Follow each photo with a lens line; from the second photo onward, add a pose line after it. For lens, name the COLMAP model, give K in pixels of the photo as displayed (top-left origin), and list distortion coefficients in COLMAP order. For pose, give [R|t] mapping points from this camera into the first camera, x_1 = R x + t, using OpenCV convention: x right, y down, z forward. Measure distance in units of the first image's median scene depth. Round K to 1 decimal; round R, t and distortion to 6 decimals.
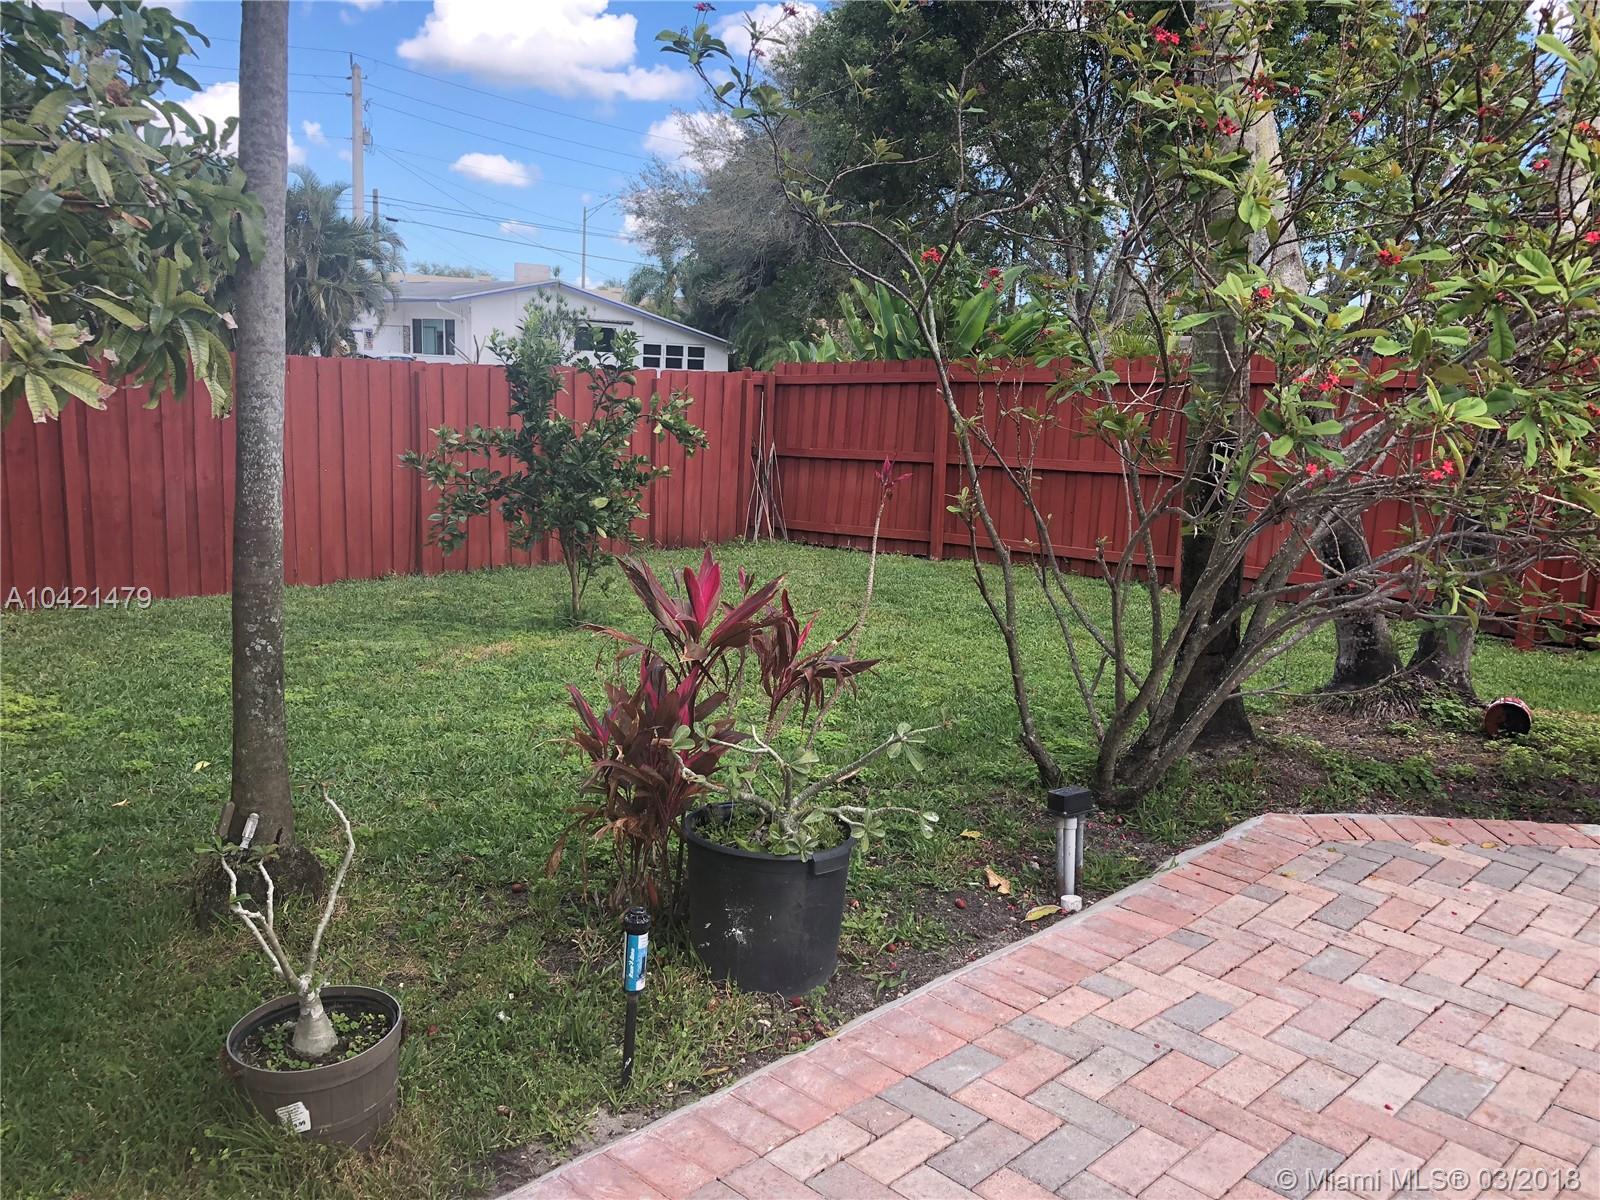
lens RADIAL K [[1304.3, 0, 783.6], [0, 1304.3, 593.1], [0, 0, 1]] dist [0.043316, -0.046347]
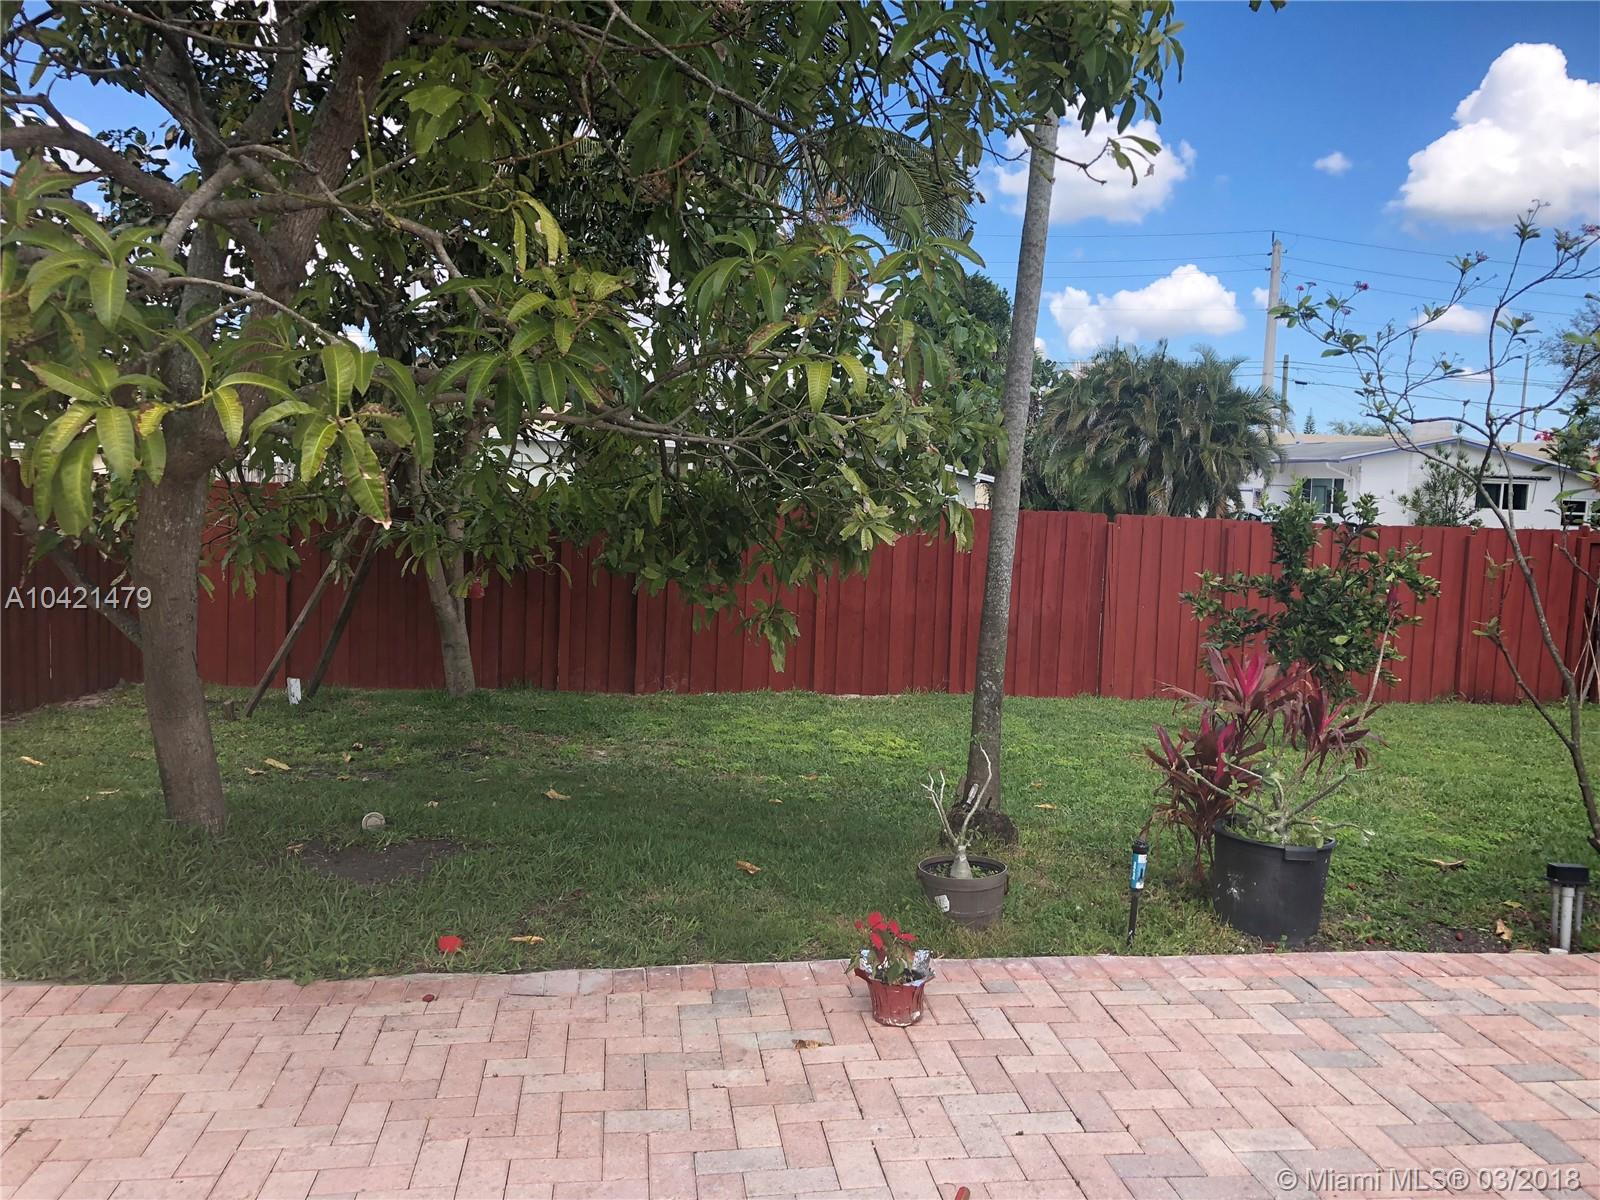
lens RADIAL K [[1304.3, 0, 783.6], [0, 1304.3, 593.1], [0, 0, 1]] dist [0.043316, -0.046347]
pose [[0.786241, 0.040017, -0.616623, 0.114433], [-0.112576, 0.990477, -0.079263, 0.022986], [0.607579, 0.131737, 0.783258, -0.133060]]
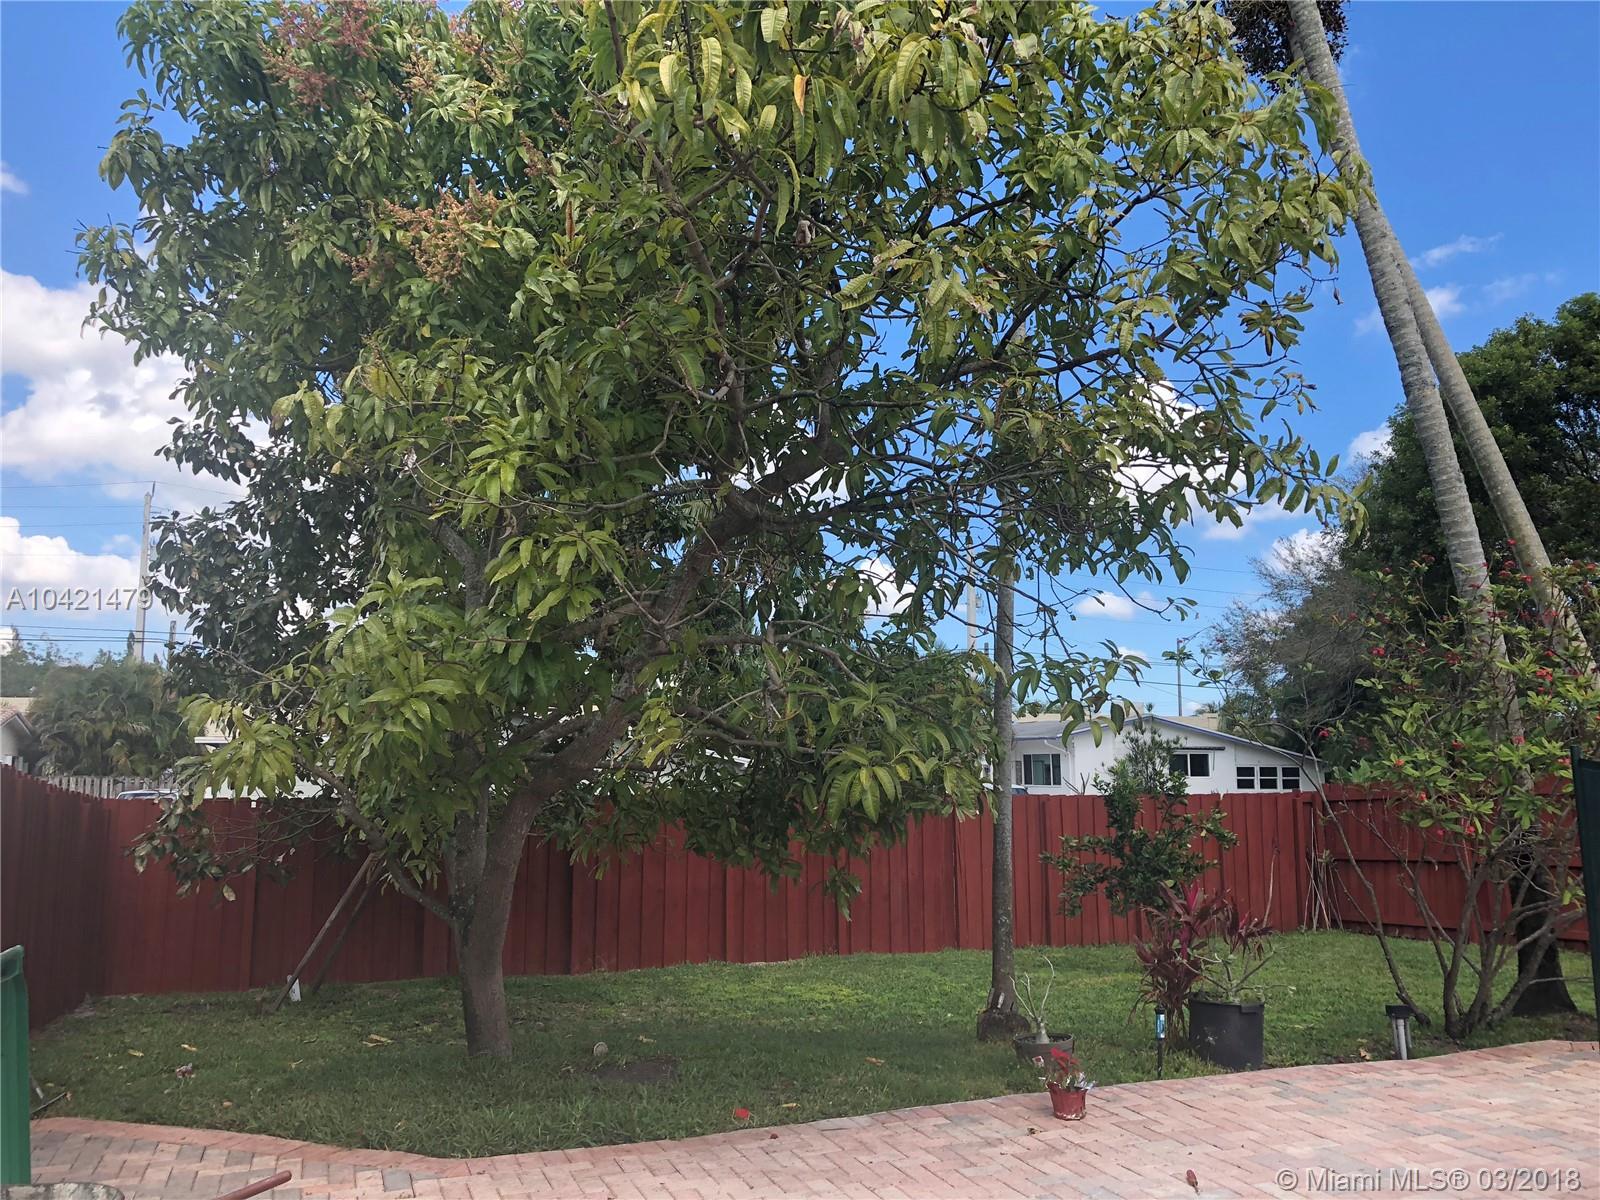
lens RADIAL K [[1327.1, 0, 800.0], [0, 1327.1, 600.0], [0, 0, 1]] dist [-0.008445, 0.102774]
pose [[0.907539, -0.095541, -0.408957, 0.082501], [-0.036030, 0.952477, -0.302473, 0.061677], [0.418420, 0.289241, 0.860967, -0.376562]]
